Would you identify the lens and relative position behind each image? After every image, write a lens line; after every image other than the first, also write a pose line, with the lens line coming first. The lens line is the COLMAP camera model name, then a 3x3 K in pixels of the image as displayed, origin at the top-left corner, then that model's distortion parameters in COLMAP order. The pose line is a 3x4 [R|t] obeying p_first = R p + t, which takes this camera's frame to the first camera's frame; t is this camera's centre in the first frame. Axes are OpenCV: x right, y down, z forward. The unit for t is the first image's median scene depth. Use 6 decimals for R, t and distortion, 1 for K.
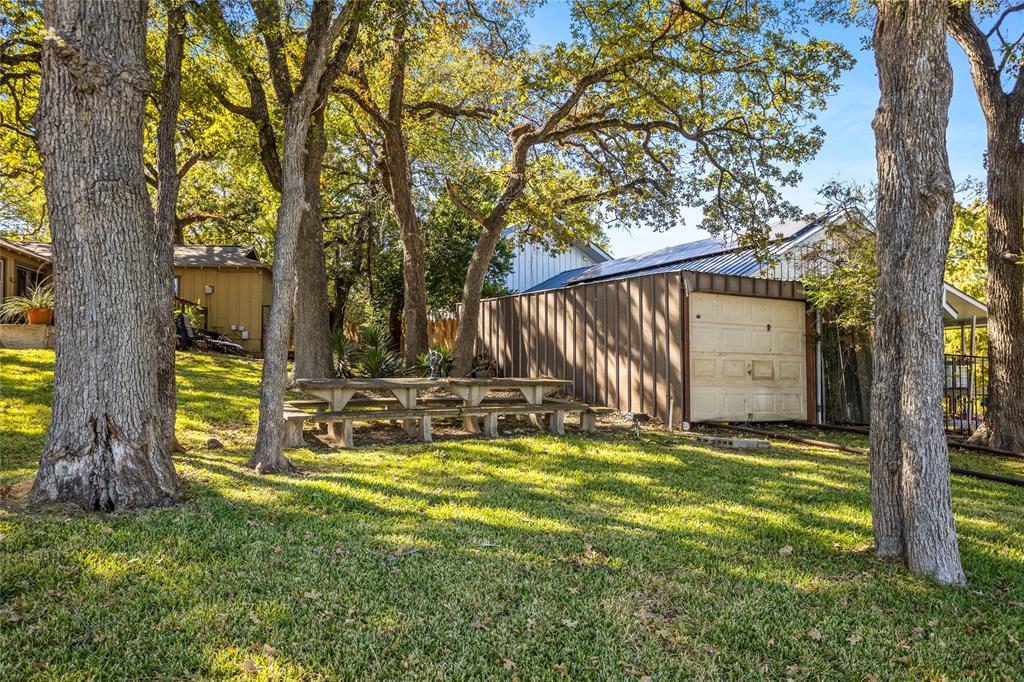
lens RADIAL K [[805.5, 0, 512.0], [0, 805.5, 363.0], [0, 0, 1]] dist [-0.003672, 0.037741]
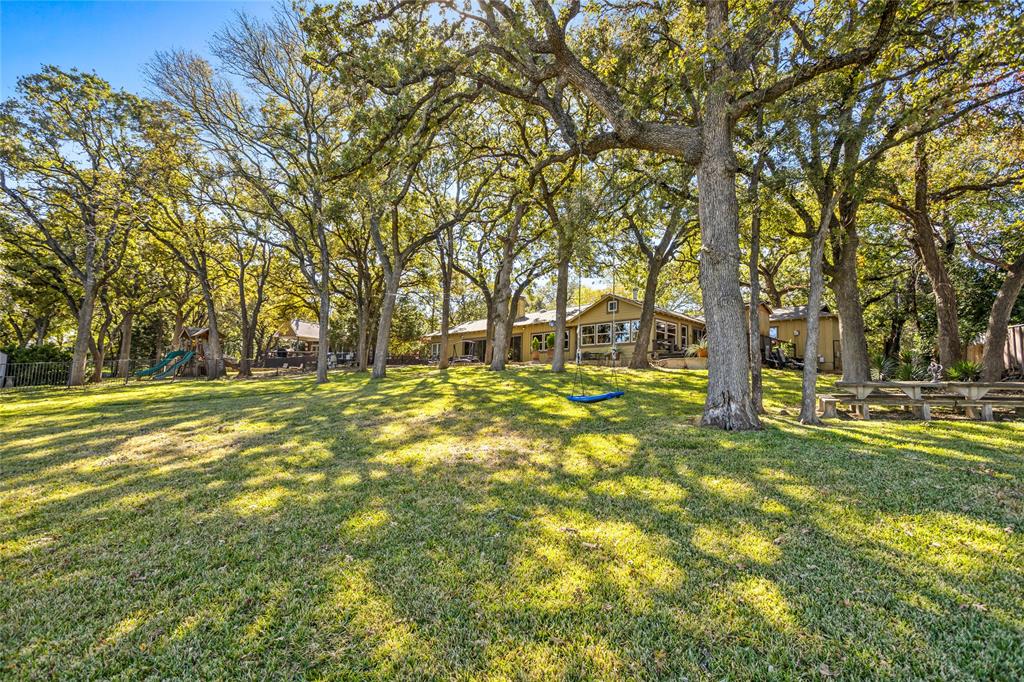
lens RADIAL K [[492.9, 0, 509.6], [0, 492.9, 336.5], [0, 0, 1]] dist [-0.047909, 0.029316]
pose [[0.615140, -0.069180, -0.785377, 0.145522], [-0.001151, 0.996063, -0.088639, 0.017581], [0.788417, 0.055430, 0.612638, -0.240812]]
